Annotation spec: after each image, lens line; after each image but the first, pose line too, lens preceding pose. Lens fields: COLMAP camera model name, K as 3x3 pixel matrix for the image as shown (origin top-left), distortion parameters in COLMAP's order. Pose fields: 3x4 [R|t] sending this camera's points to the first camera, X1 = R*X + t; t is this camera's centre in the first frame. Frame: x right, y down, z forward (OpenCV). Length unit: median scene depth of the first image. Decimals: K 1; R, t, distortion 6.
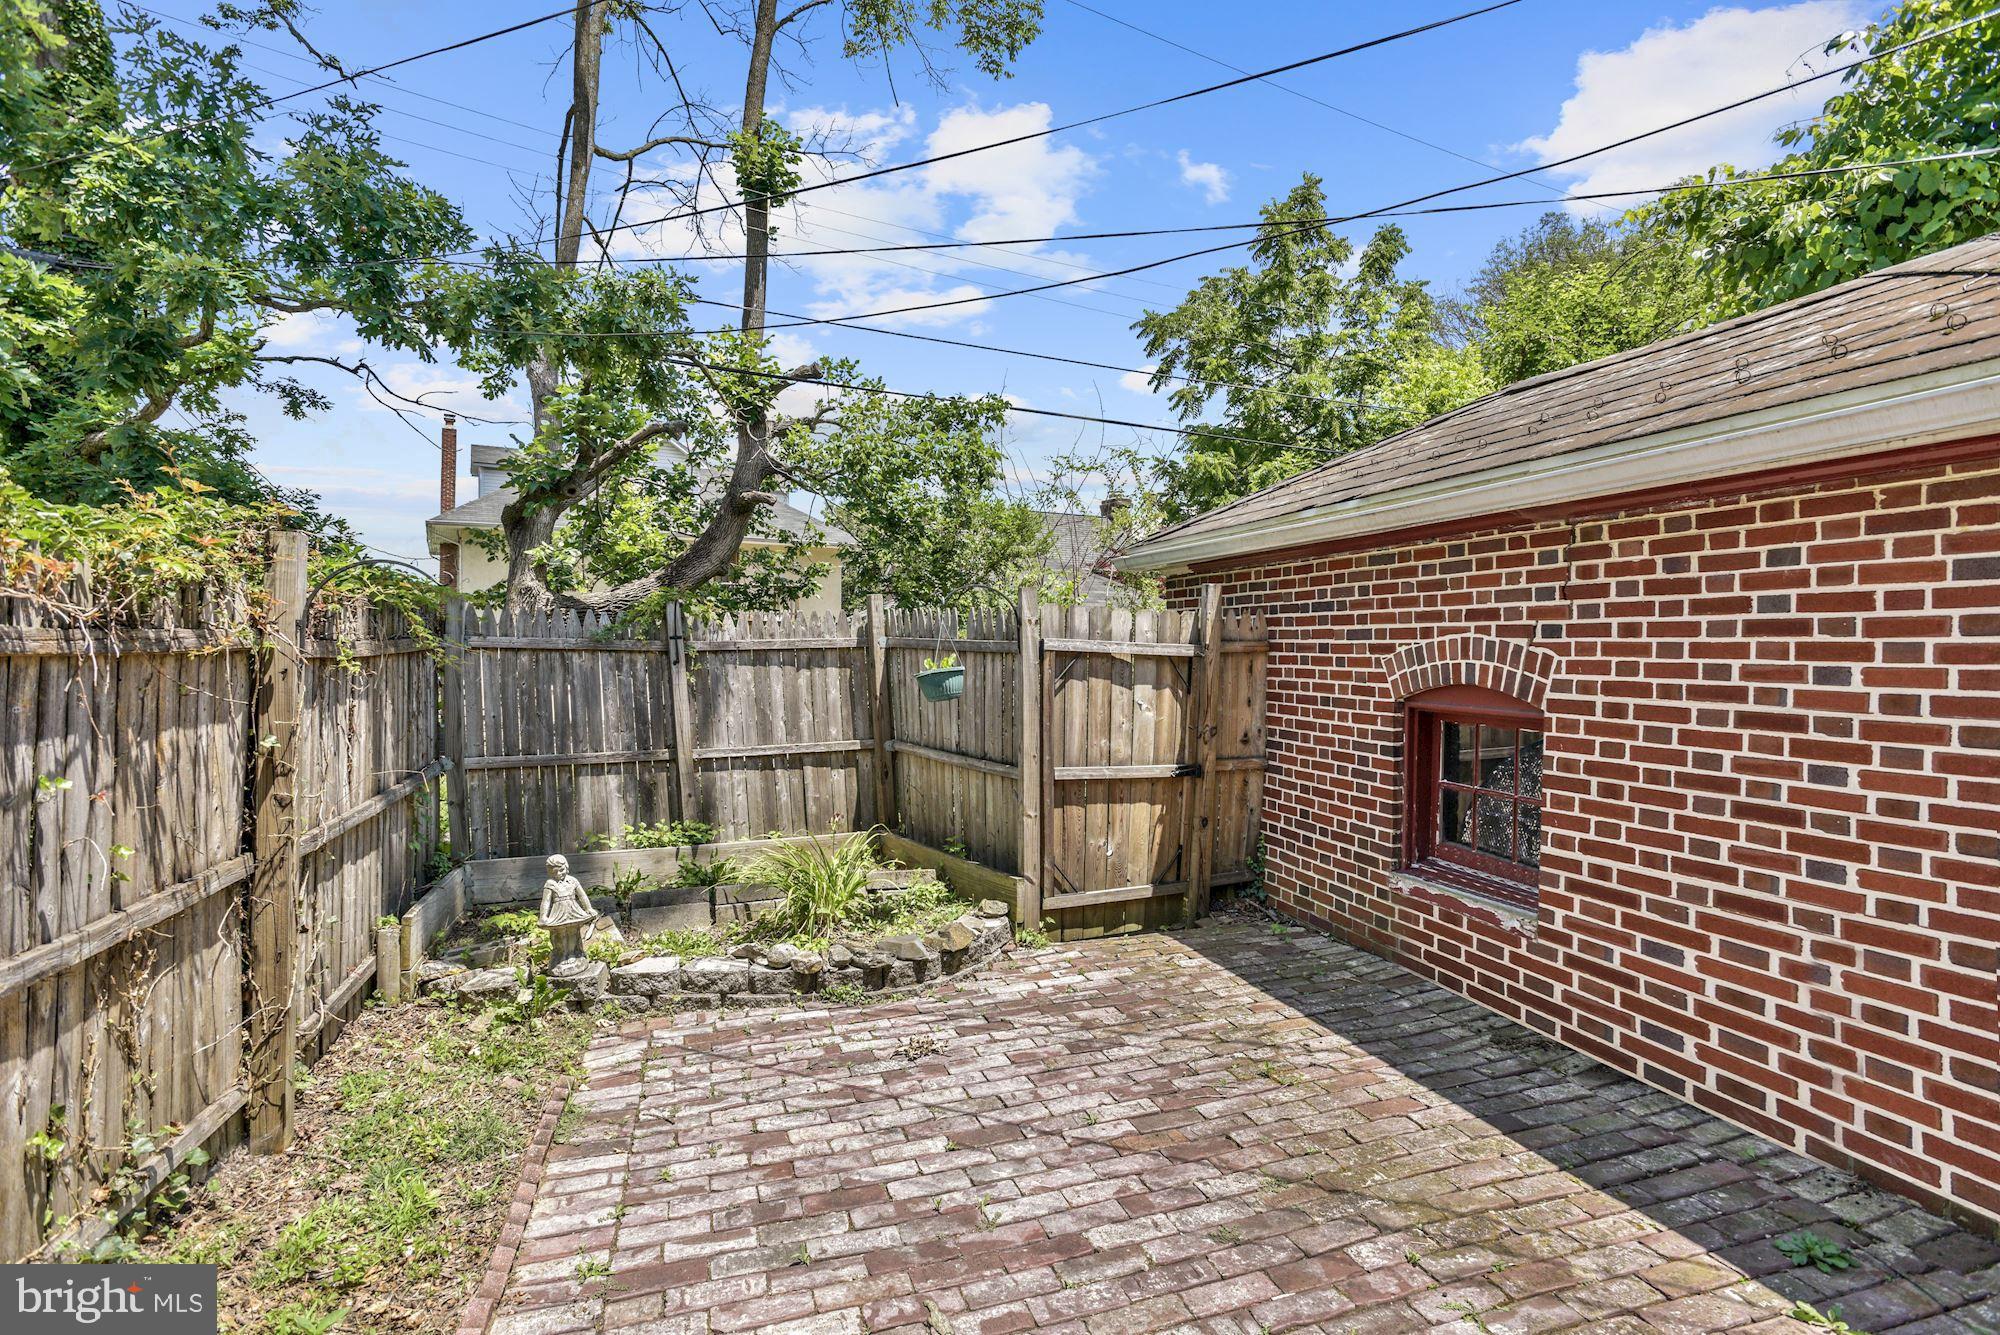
lens RADIAL K [[959.7, 0, 997.4], [0, 959.7, 667.5], [0, 0, 1]] dist [-0.052633, 0.025121]
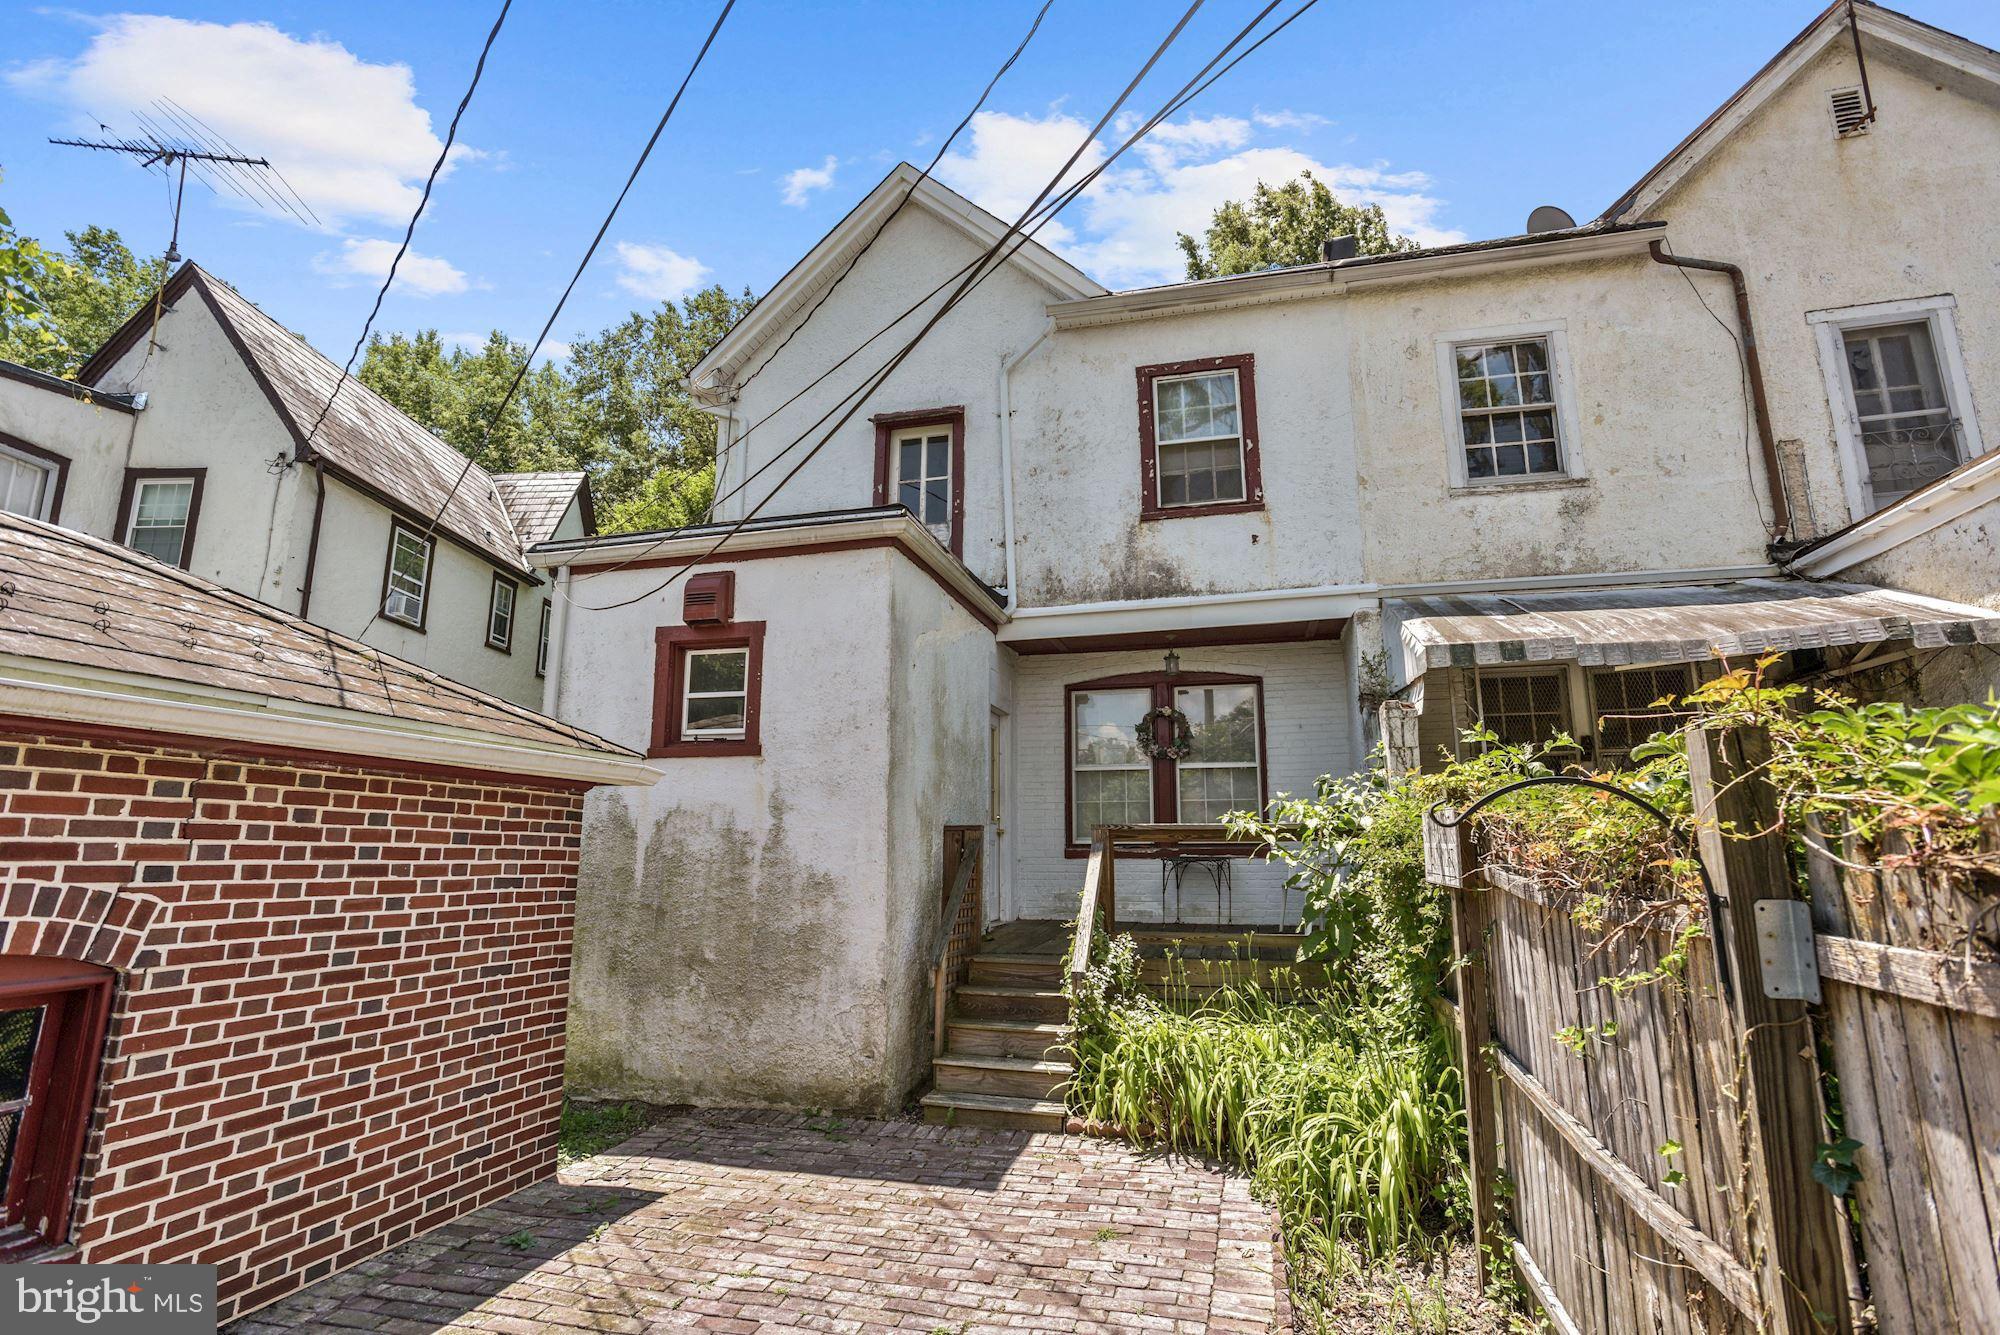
lens RADIAL K [[959.7, 0, 997.4], [0, 959.7, 667.5], [0, 0, 1]] dist [-0.052633, 0.025121]
pose [[-0.852391, 0.099143, 0.513421, -0.503169], [0.010550, 0.984922, -0.172676, -0.063670], [-0.522799, -0.141770, -0.840584, 1.243522]]
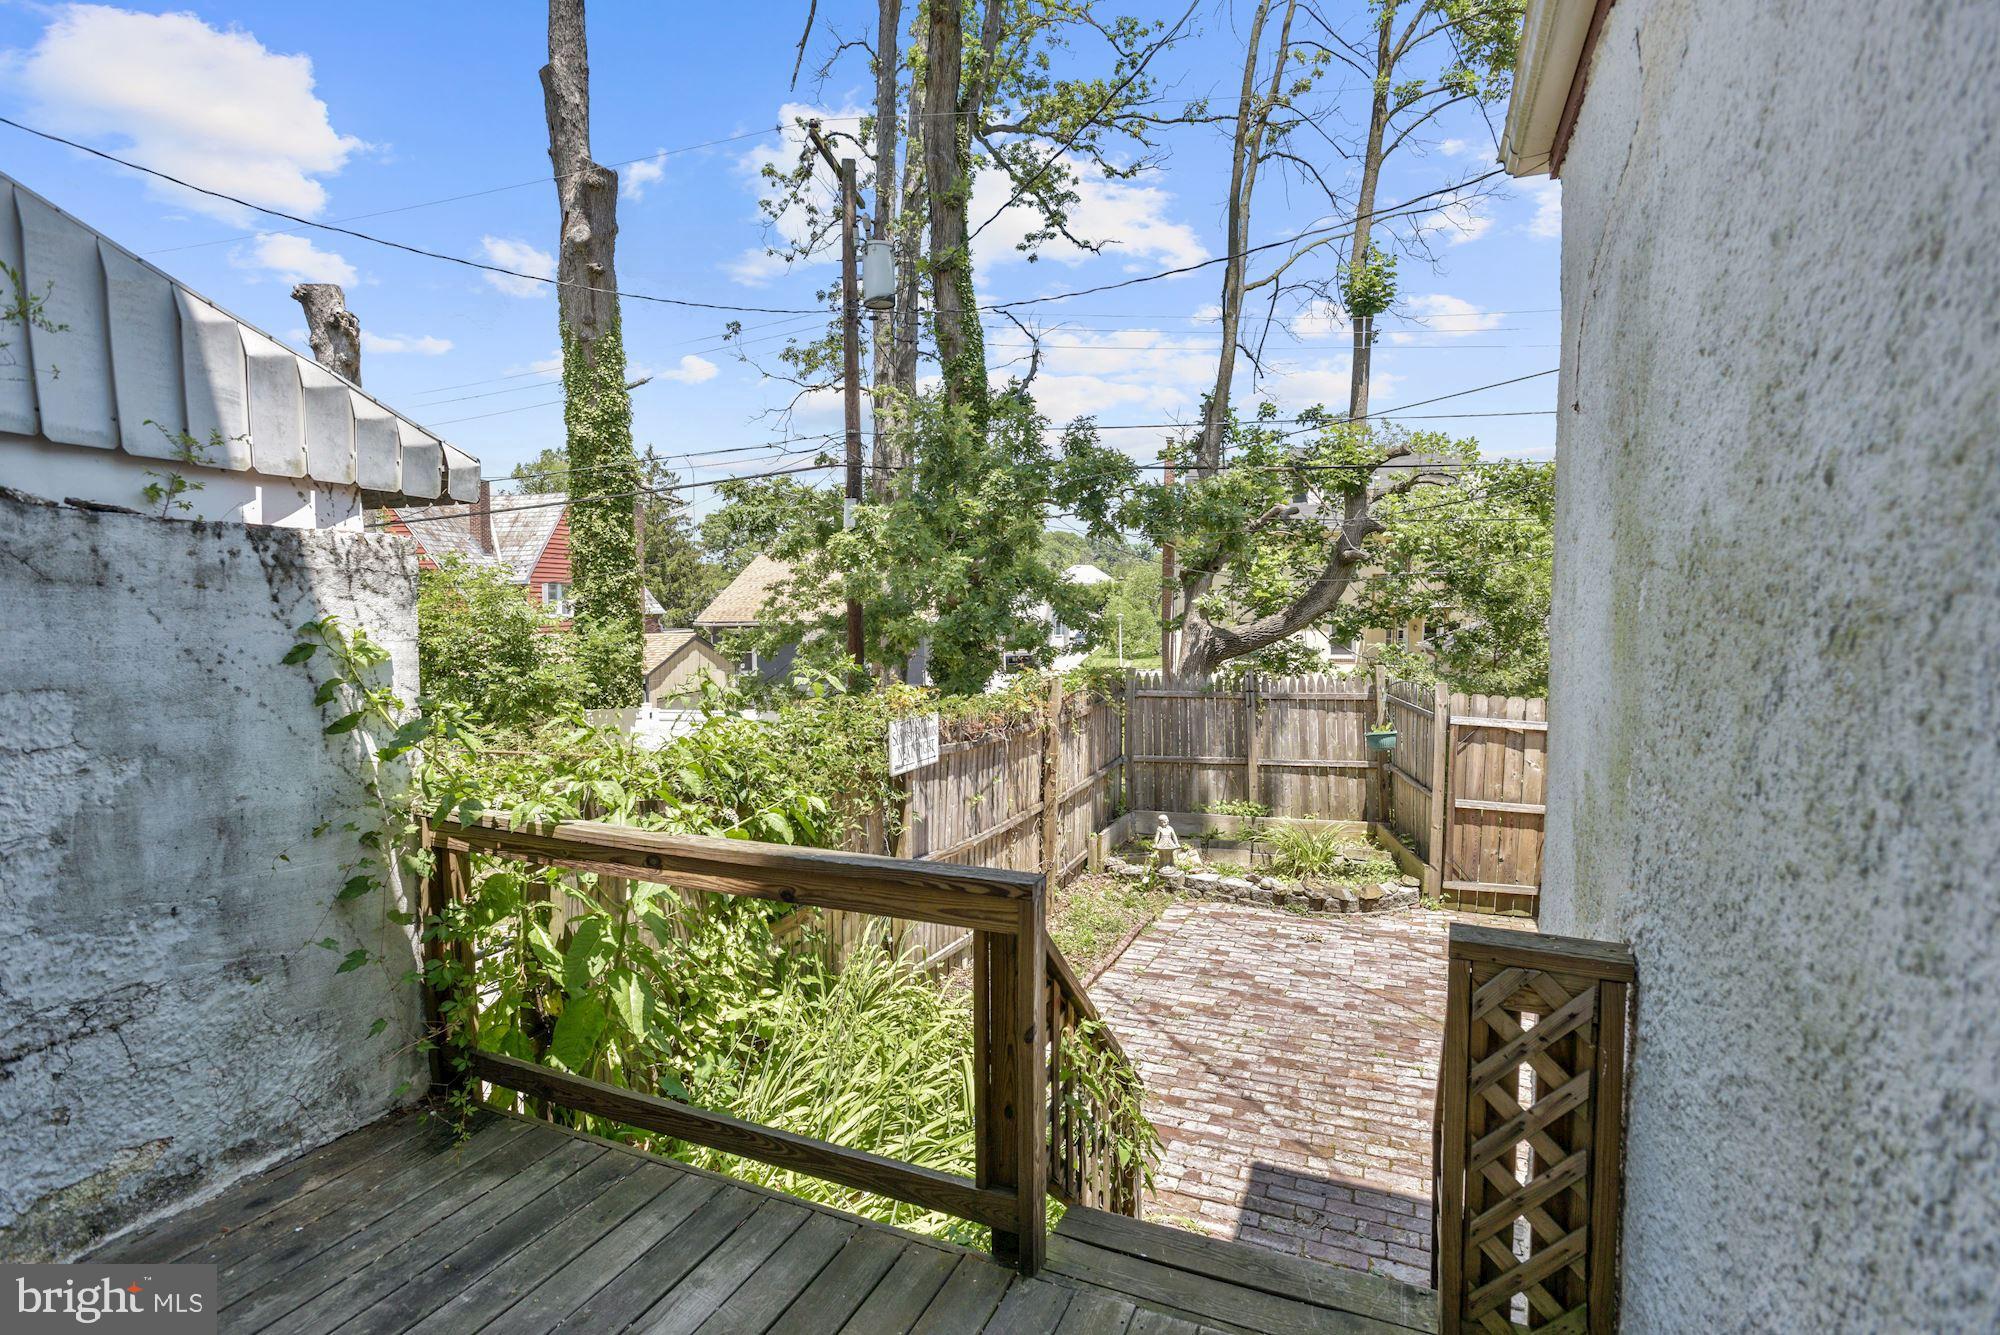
lens RADIAL K [[959.7, 0, 997.4], [0, 959.7, 667.5], [0, 0, 1]] dist [-0.052633, 0.025121]
pose [[0.754140, 0.037428, -0.655647, 0.636293], [-0.005449, 0.998697, 0.050745, -0.233300], [0.656692, -0.034696, 0.753361, -0.815389]]
